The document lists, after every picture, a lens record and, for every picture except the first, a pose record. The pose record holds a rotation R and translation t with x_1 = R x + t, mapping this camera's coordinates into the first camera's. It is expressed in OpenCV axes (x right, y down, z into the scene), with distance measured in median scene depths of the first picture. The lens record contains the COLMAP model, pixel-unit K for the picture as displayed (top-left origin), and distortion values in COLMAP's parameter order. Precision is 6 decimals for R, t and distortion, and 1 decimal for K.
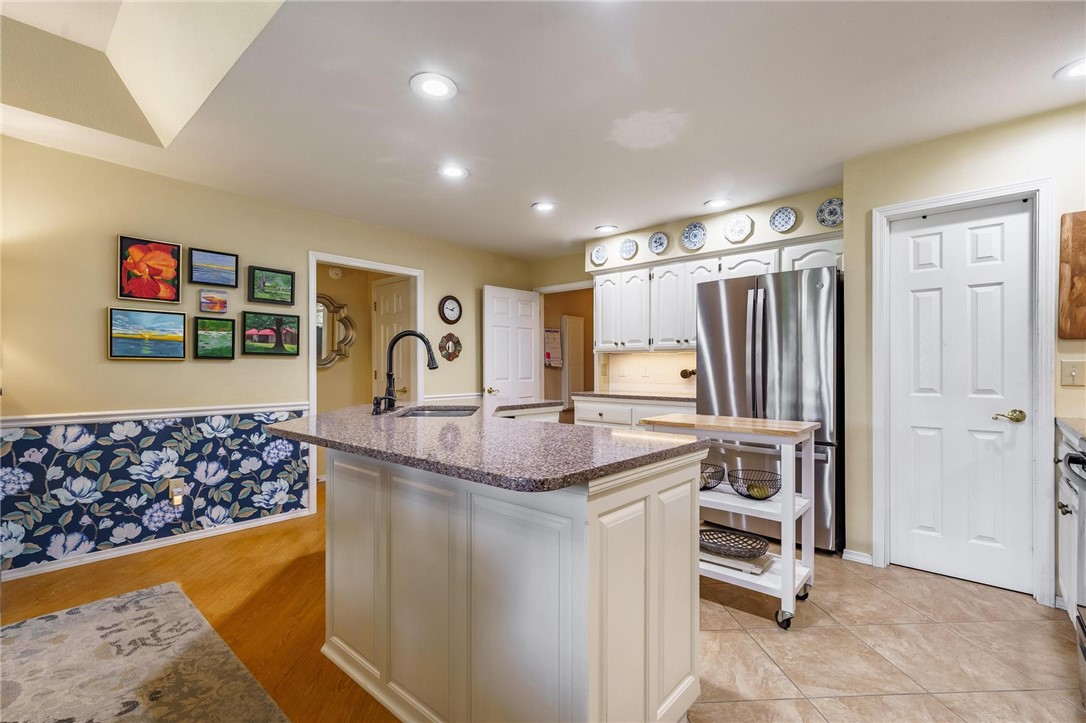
lens RADIAL K [[481.9, 0, 545.3], [0, 481.9, 370.3], [0, 0, 1]] dist [0.000704, 0.000349]
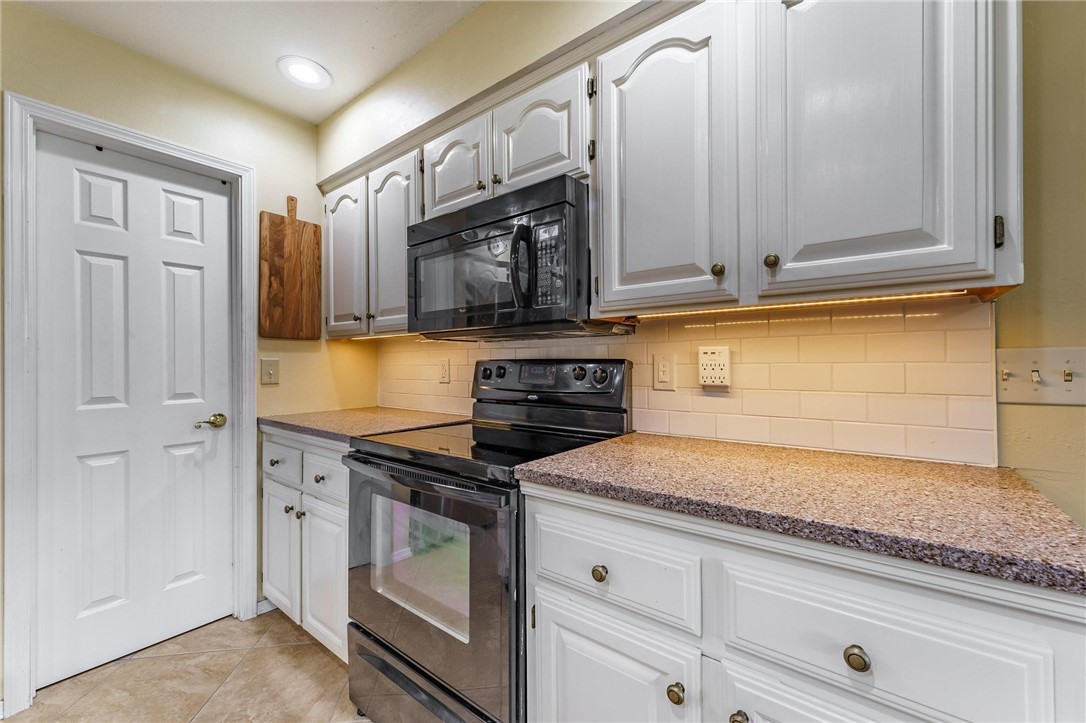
lens RADIAL K [[435.2, 0, 544.9], [0, 435.2, 360.1], [0, 0, 1]] dist [0.003636, 0.000337]
pose [[-0.055530, 0.011380, 0.998392, 0.122371], [0.012396, 0.999866, -0.010708, -0.000966], [-0.998380, 0.011782, -0.055664, 0.380876]]
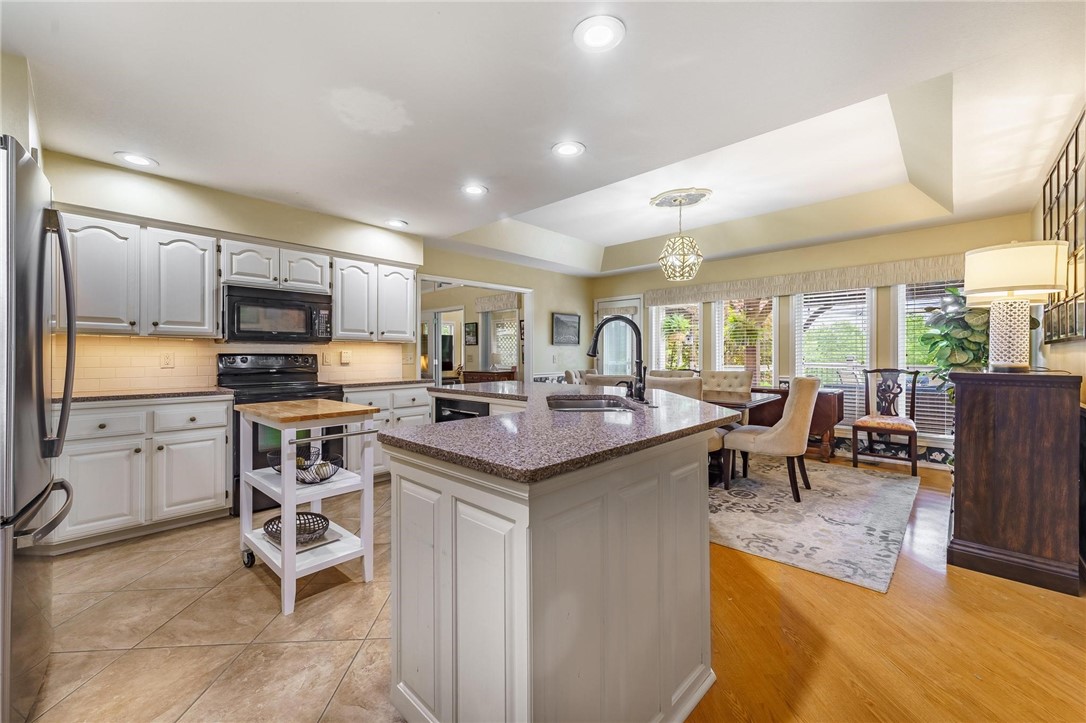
lens RADIAL K [[435.2, 0, 547.5], [0, 435.2, 356.7], [0, 0, 1]] dist [0.003636, 0.000337]
pose [[-0.999540, 0.001372, 0.030295, -0.149639], [0.001570, 0.999978, 0.006514, -0.006680], [-0.030285, 0.006558, -0.999520, 1.629203]]
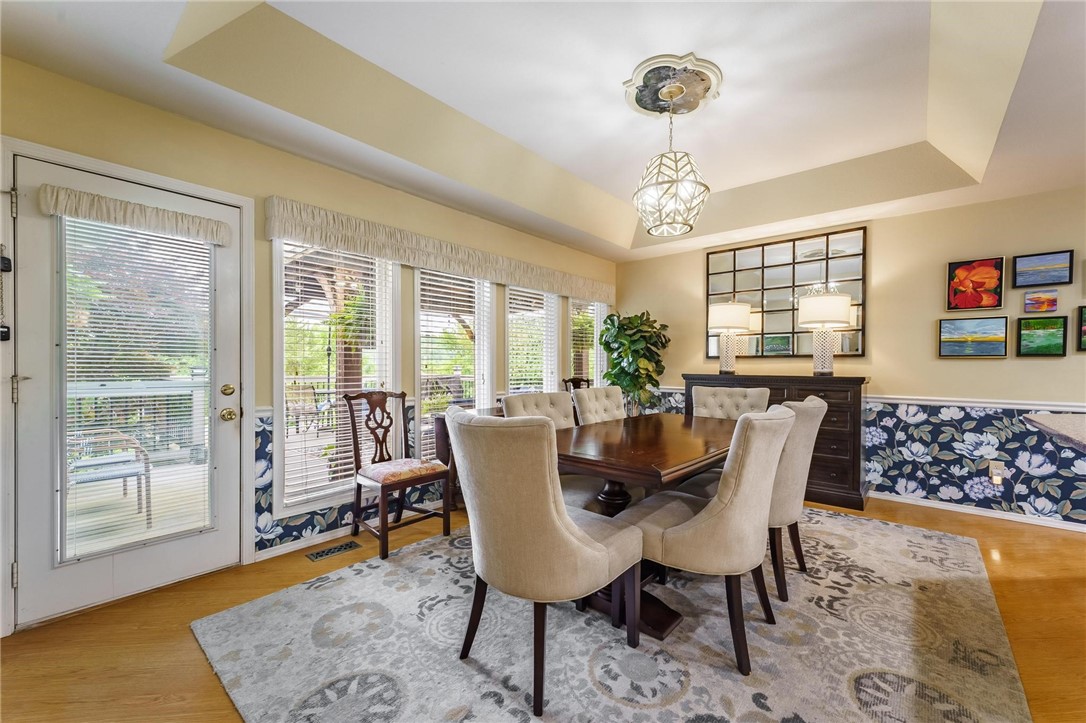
lens RADIAL K [[435.2, 0, 545.0], [0, 435.2, 370.3], [0, 0, 1]] dist [0.003636, 0.000337]
pose [[0.009497, 0.013439, -0.999865, 0.287922], [-0.006232, 0.999891, 0.013381, 0.000958], [0.999935, 0.006105, 0.009580, -0.095423]]
